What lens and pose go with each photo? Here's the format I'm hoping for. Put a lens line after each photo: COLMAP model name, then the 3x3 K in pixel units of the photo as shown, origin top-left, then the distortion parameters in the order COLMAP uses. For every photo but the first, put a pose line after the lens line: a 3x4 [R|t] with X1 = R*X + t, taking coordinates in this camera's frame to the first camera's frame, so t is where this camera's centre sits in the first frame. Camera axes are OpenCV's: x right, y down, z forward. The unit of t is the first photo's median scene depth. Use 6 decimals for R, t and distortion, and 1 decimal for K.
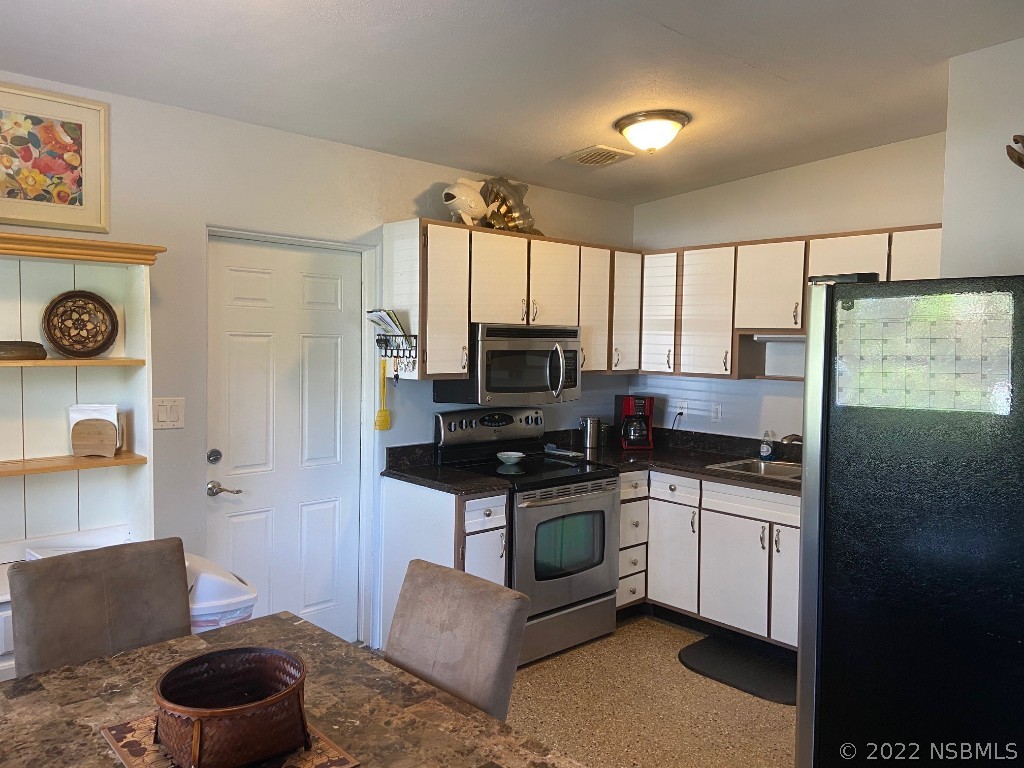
lens RADIAL K [[764.7, 0, 511.5], [0, 764.7, 369.8], [0, 0, 1]] dist [0.112533, -0.134250]
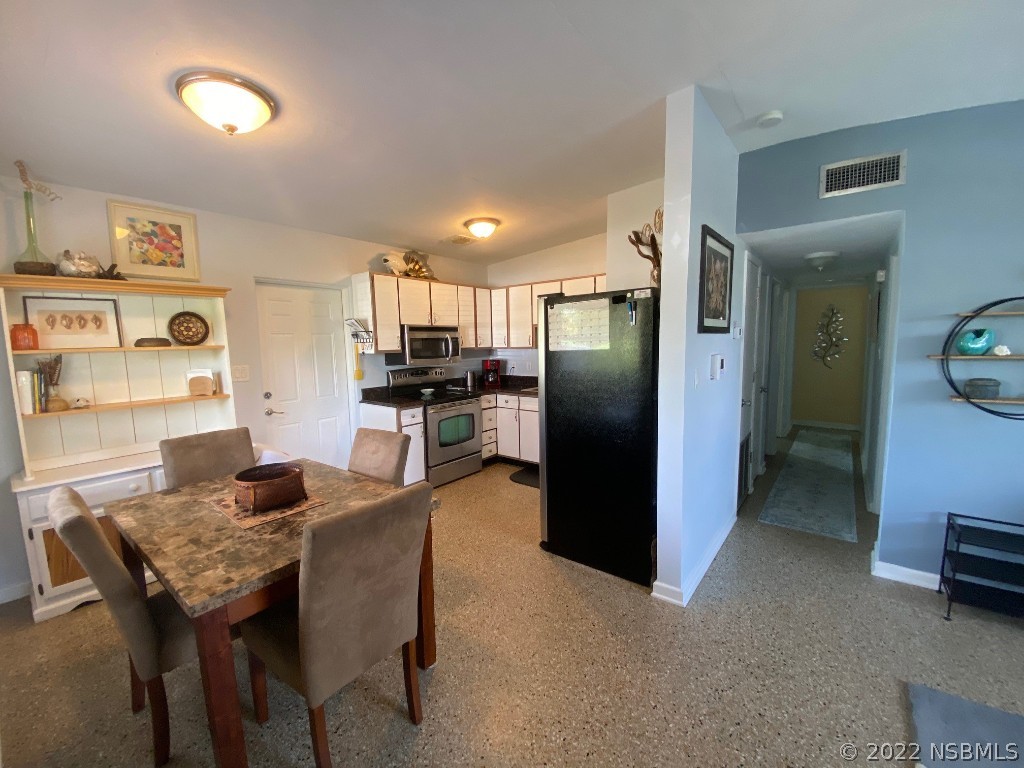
lens RADIAL K [[409.5, 0, 512.0], [0, 409.5, 384.0], [0, 0, 1]] dist [0.036690, -0.034836]
pose [[0.989062, -0.050735, 0.138501, 0.074817], [0.041503, 0.996770, 0.068752, 0.030959], [-0.141542, -0.062251, 0.987973, -0.110475]]
